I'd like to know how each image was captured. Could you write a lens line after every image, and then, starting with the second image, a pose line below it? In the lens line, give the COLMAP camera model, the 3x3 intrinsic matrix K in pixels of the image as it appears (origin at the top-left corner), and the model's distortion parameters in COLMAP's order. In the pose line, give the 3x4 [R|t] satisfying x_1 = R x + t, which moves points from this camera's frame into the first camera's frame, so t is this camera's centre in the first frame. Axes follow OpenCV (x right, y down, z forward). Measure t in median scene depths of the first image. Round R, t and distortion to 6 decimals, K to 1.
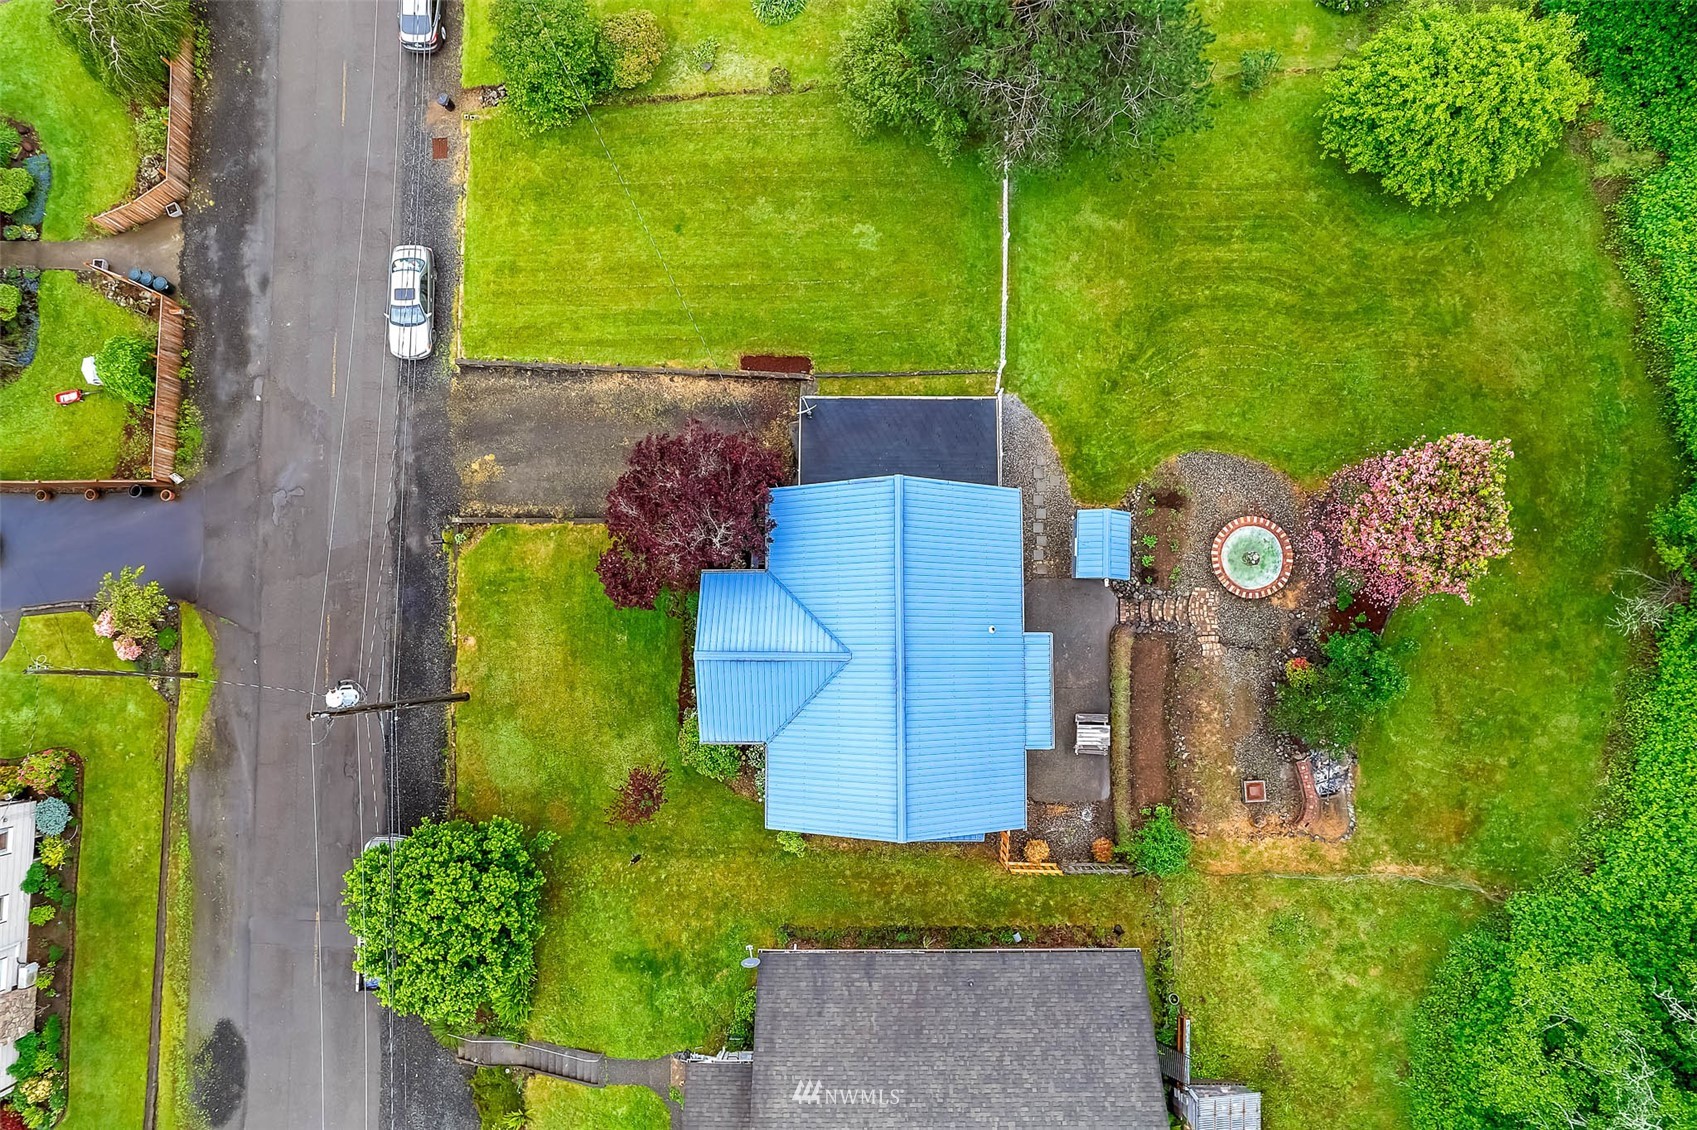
lens RADIAL K [[1077.2, 0, 848.5], [0, 1077.2, 565.0], [0, 0, 1]] dist [-0.080485, 0.073339]
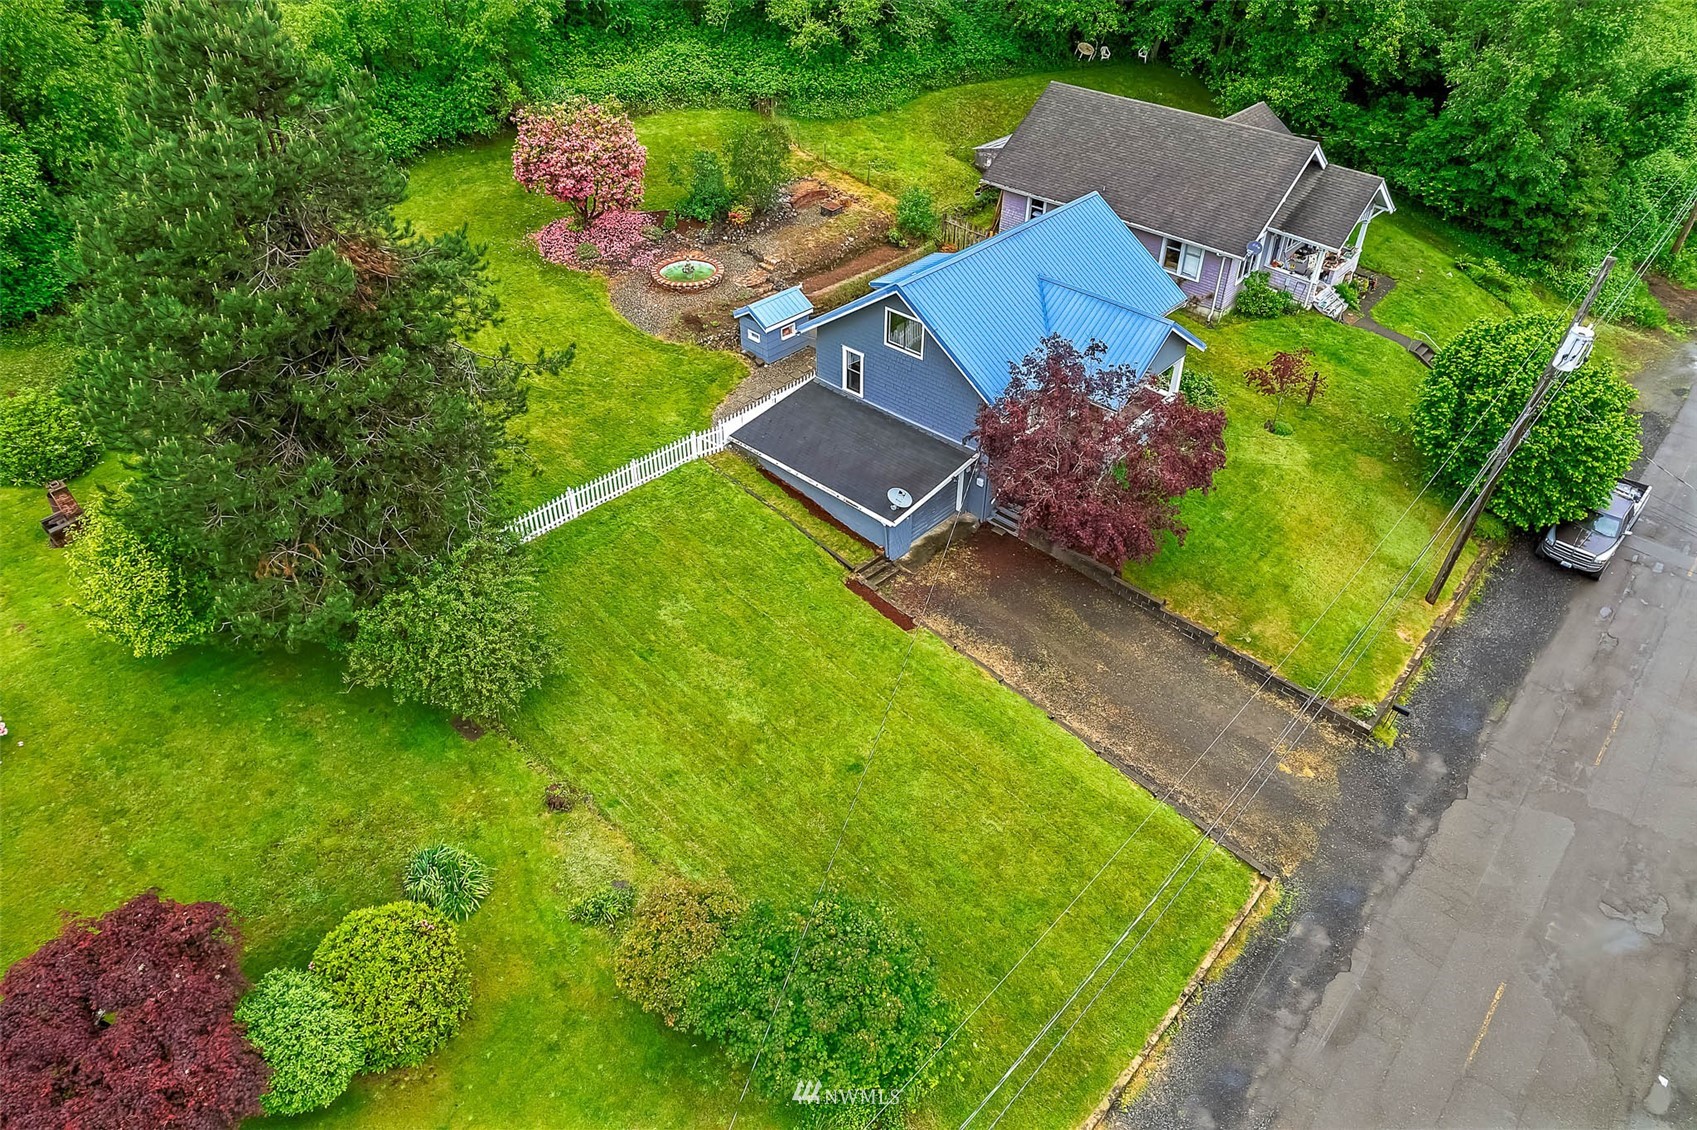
lens RADIAL K [[1077.2, 0, 848.5], [0, 1077.2, 565.0], [0, 0, 1]] dist [-0.080485, 0.073339]
pose [[-0.737360, -0.435834, 0.516091, -0.427525], [0.670694, -0.381386, 0.636171, -0.669066], [-0.080435, 0.815226, 0.573530, 0.535741]]
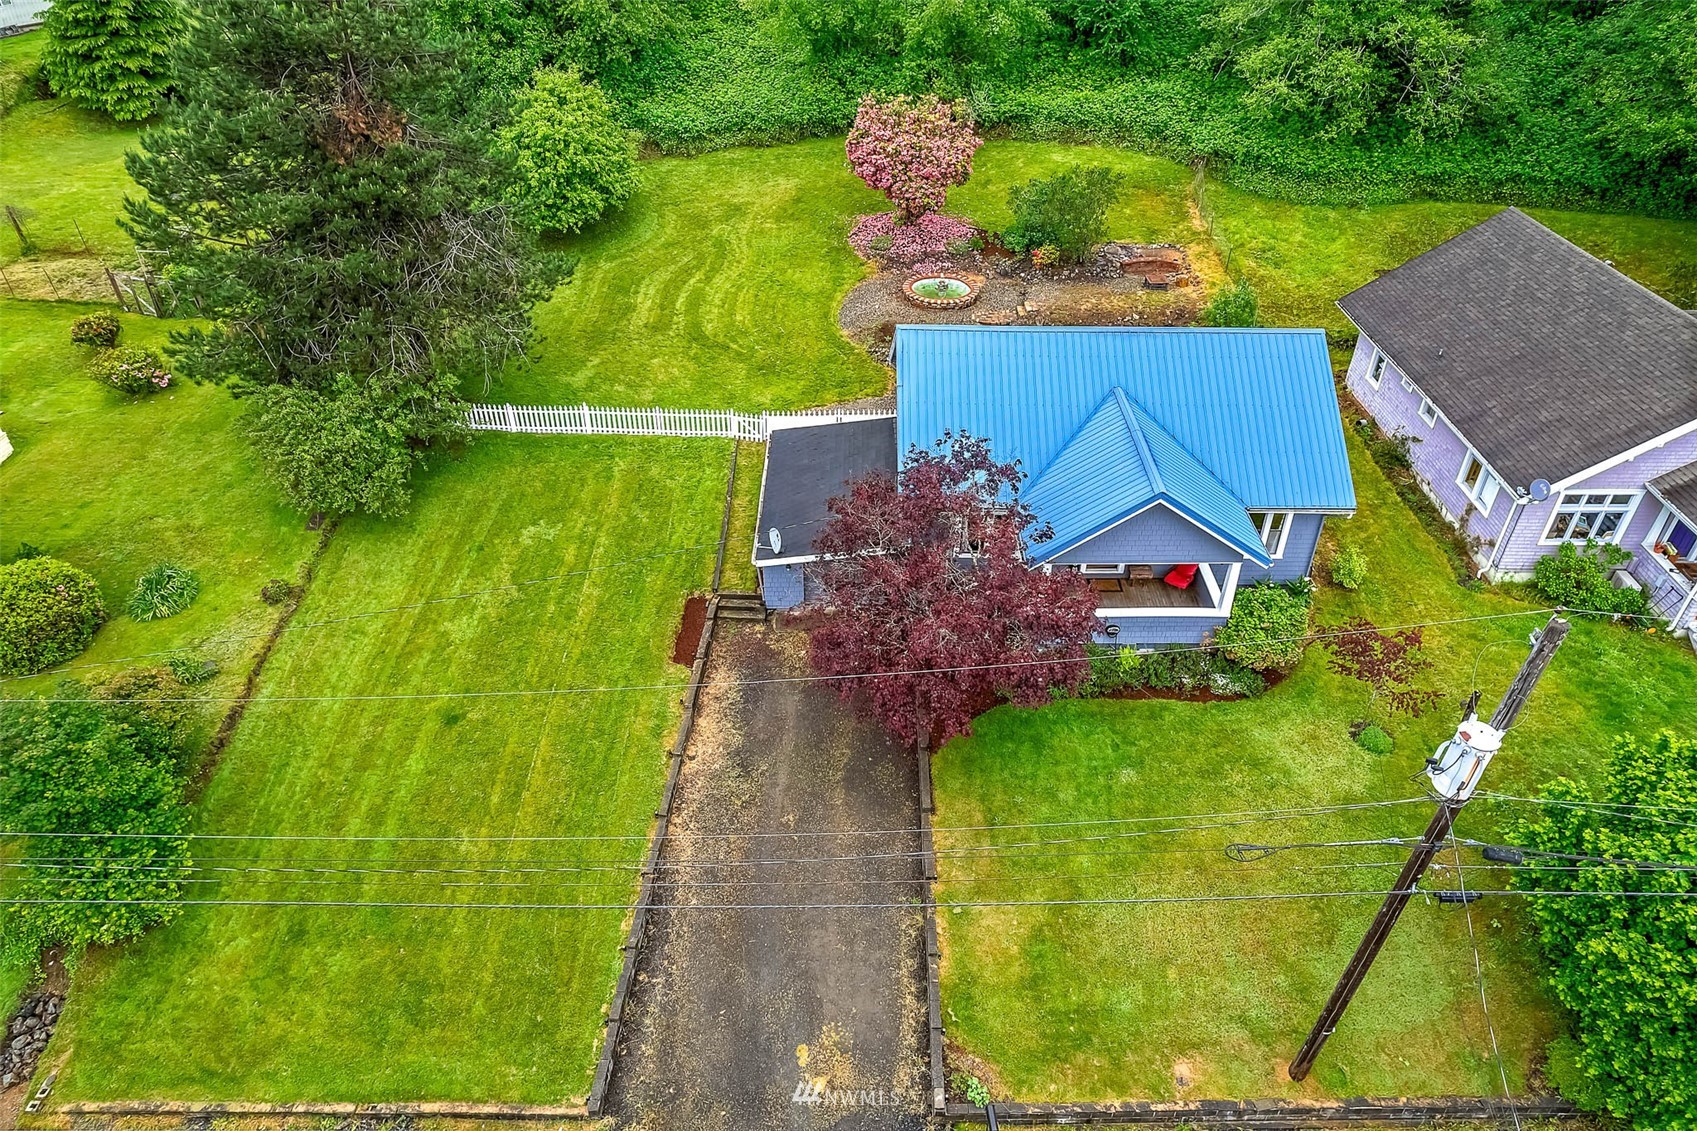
lens RADIAL K [[1077.2, 0, 848.5], [0, 1077.2, 565.5], [0, 0, 1]] dist [-0.080485, 0.073339]
pose [[0.001644, -0.601934, 0.798544, -0.595016], [0.995035, 0.080450, 0.058593, -0.128130], [-0.099512, 0.794483, 0.599077, 0.530889]]
